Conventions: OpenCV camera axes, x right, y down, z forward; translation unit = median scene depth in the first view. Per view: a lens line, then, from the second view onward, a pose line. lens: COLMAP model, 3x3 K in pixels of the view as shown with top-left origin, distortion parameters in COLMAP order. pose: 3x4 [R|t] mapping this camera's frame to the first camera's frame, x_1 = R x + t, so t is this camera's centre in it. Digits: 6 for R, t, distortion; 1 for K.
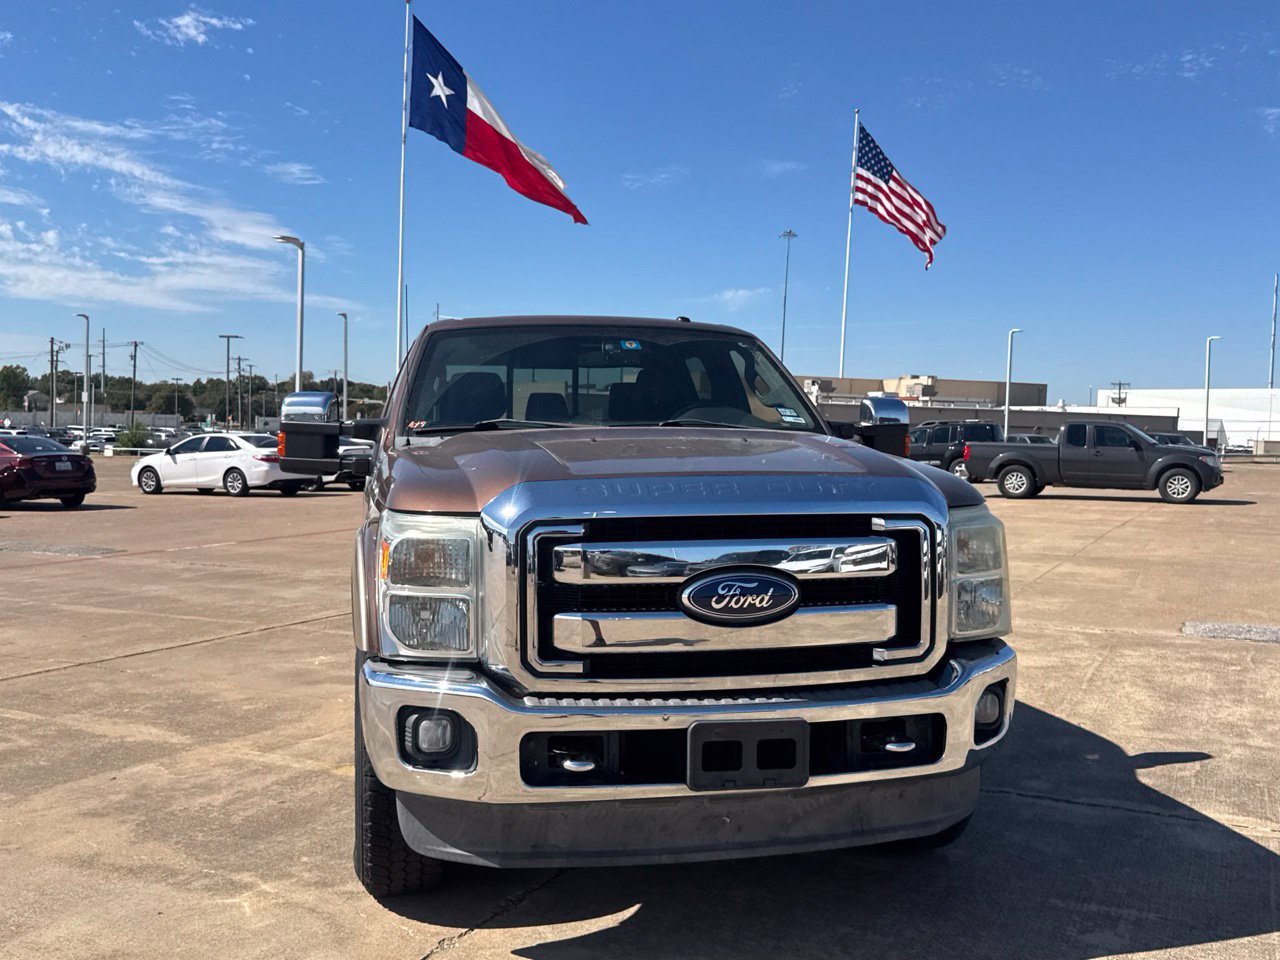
lens RADIAL K [[1167.6, 0, 622.1], [0, 1167.6, 463.0], [0, 0, 1]] dist [0.092353, -0.163963]
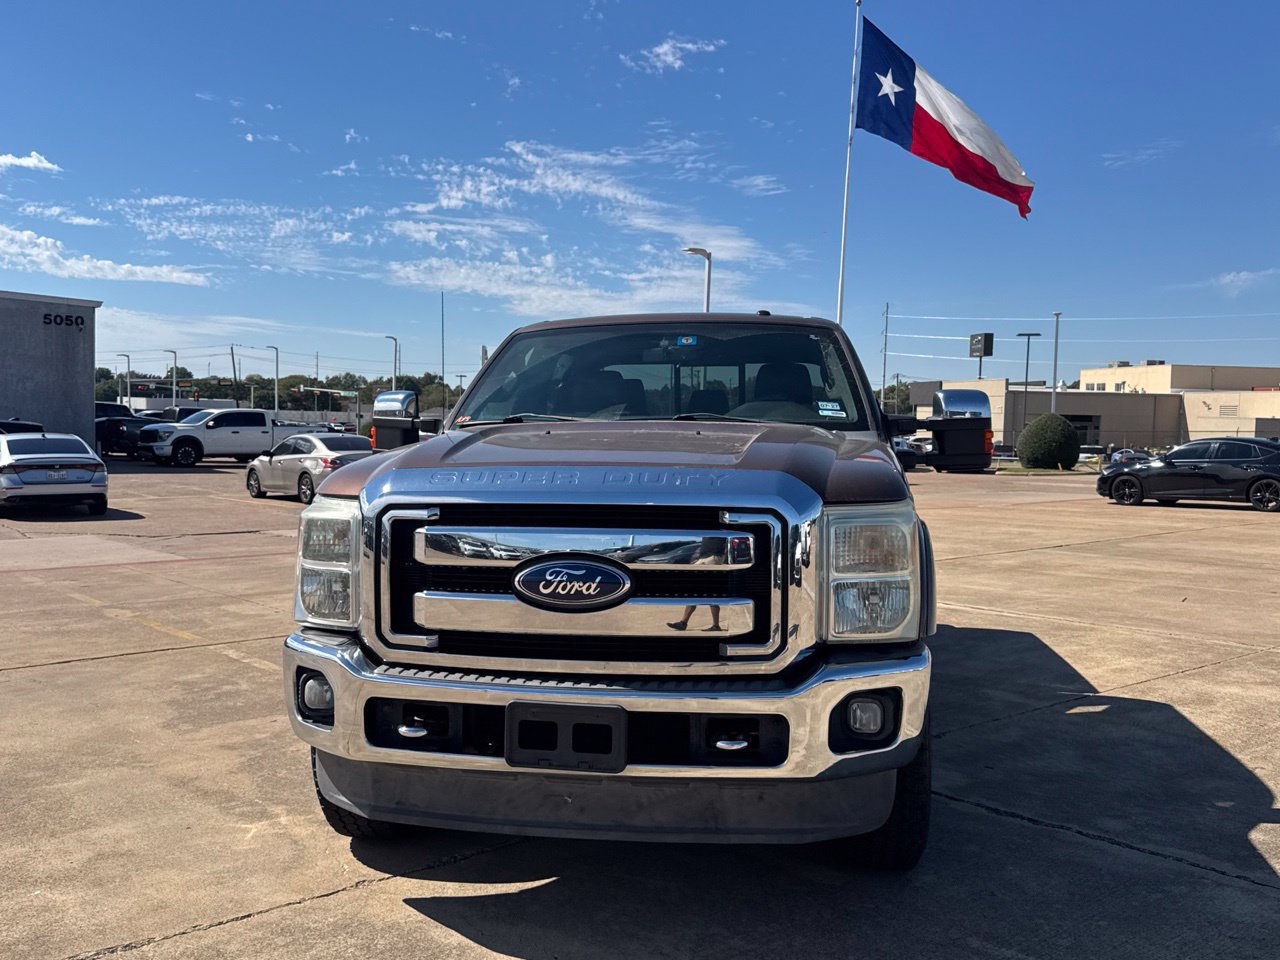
lens RADIAL K [[1154.0, 0, 636.6], [0, 1154.0, 471.8], [0, 0, 1]] dist [0.172403, -0.353795]
pose [[0.930648, 0.014827, -0.365615, 0.222338], [-0.012521, 0.999884, 0.008677, 0.002825], [0.365701, -0.003497, 0.930726, 0.030657]]
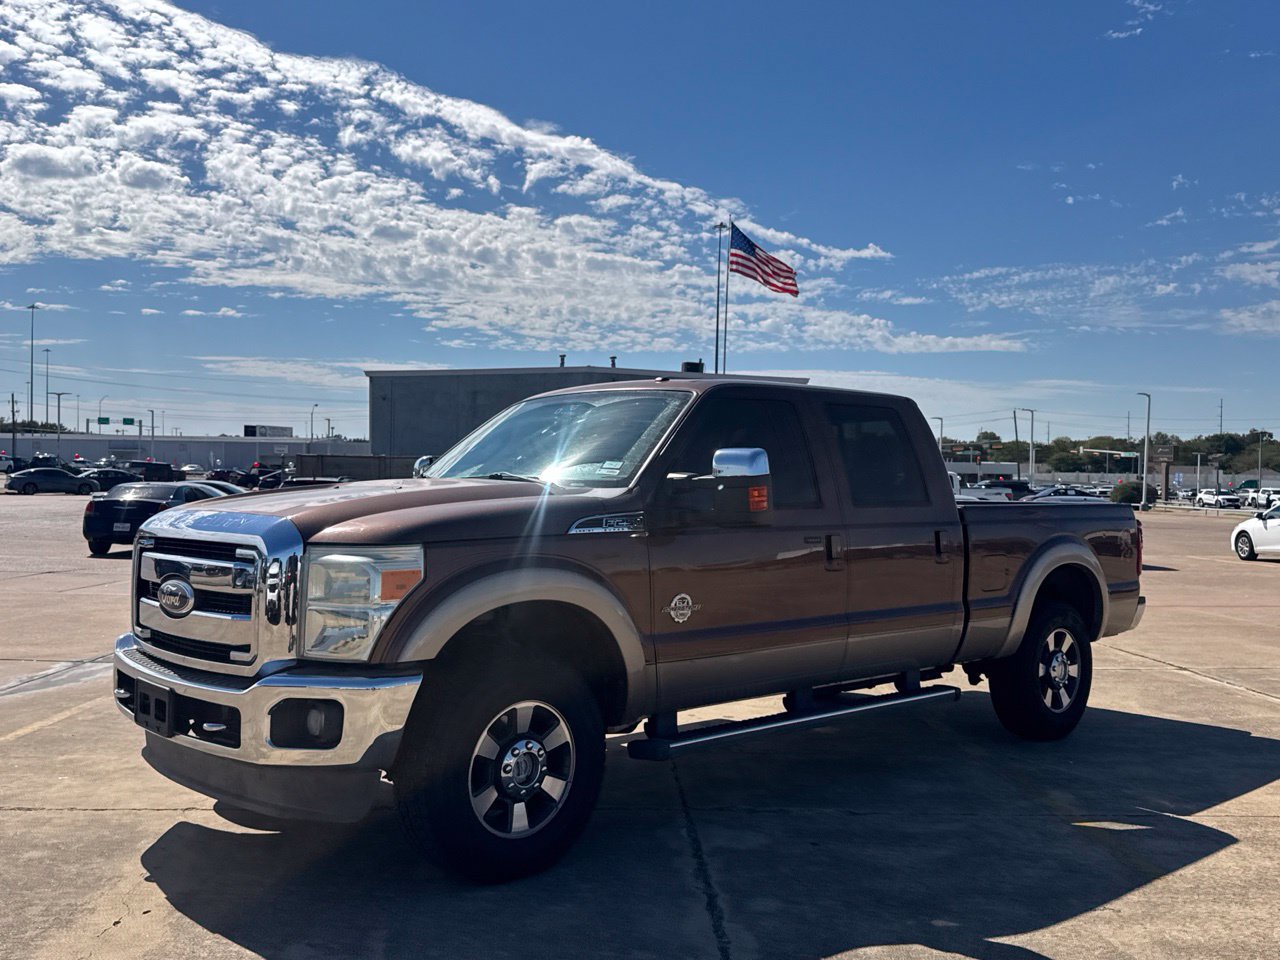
lens RADIAL K [[1154.8, 0, 634.6], [0, 1154.8, 473.4], [0, 0, 1]] dist [0.183302, -0.404074]
pose [[0.501950, -0.007869, -0.864861, 0.329624], [-0.032363, 0.999087, -0.027873, -0.000987], [0.864291, 0.041980, 0.501238, 0.093253]]
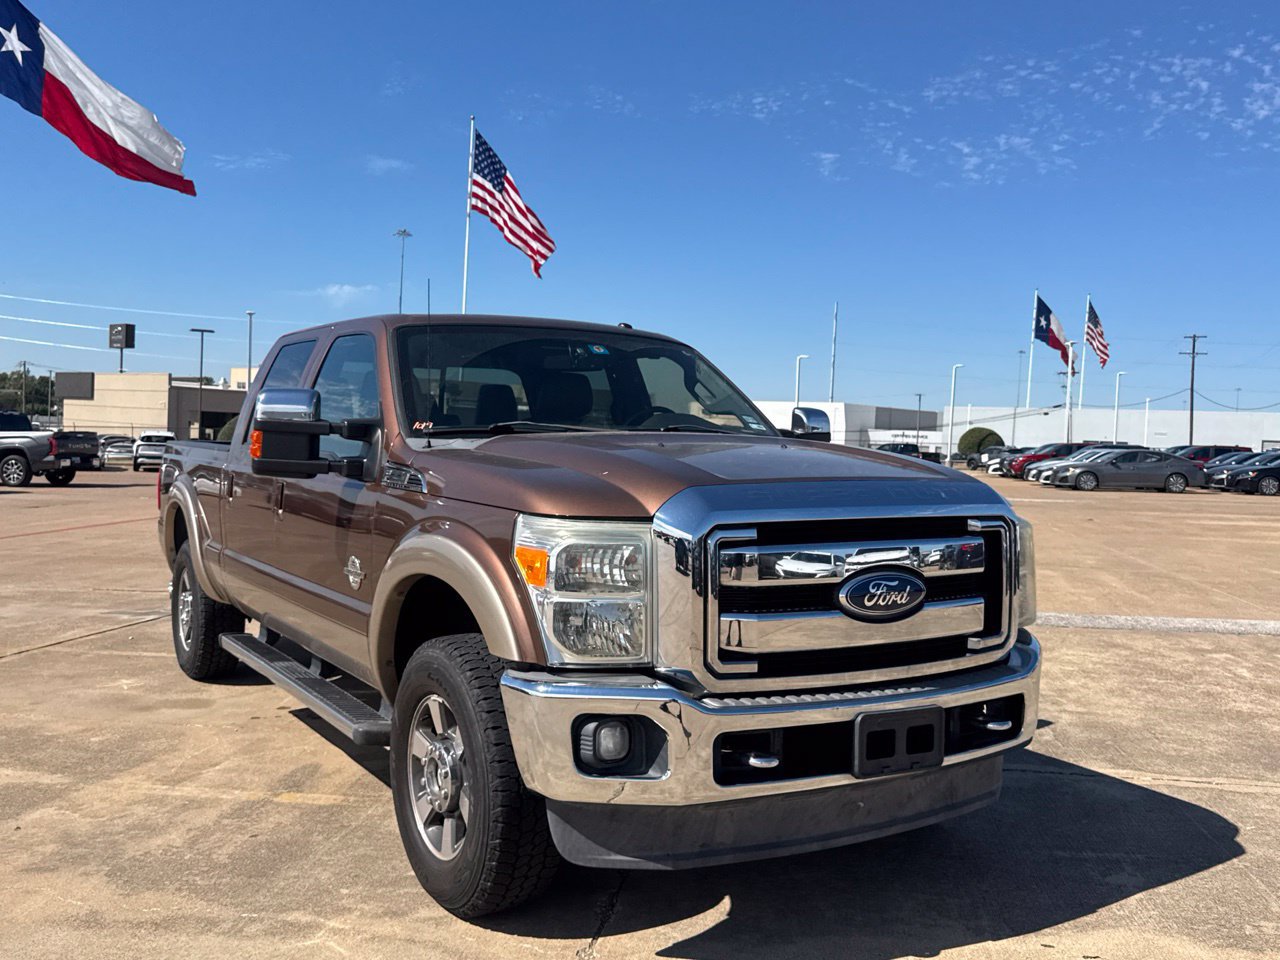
lens RADIAL K [[1164.0, 0, 613.7], [0, 1164.0, 477.2], [0, 0, 1]] dist [0.129259, -0.242910]
pose [[0.945970, 0.003420, 0.324235, -0.202339], [-0.006731, 0.999936, 0.009091, -0.000297], [-0.324183, -0.010782, 0.945933, 0.029338]]
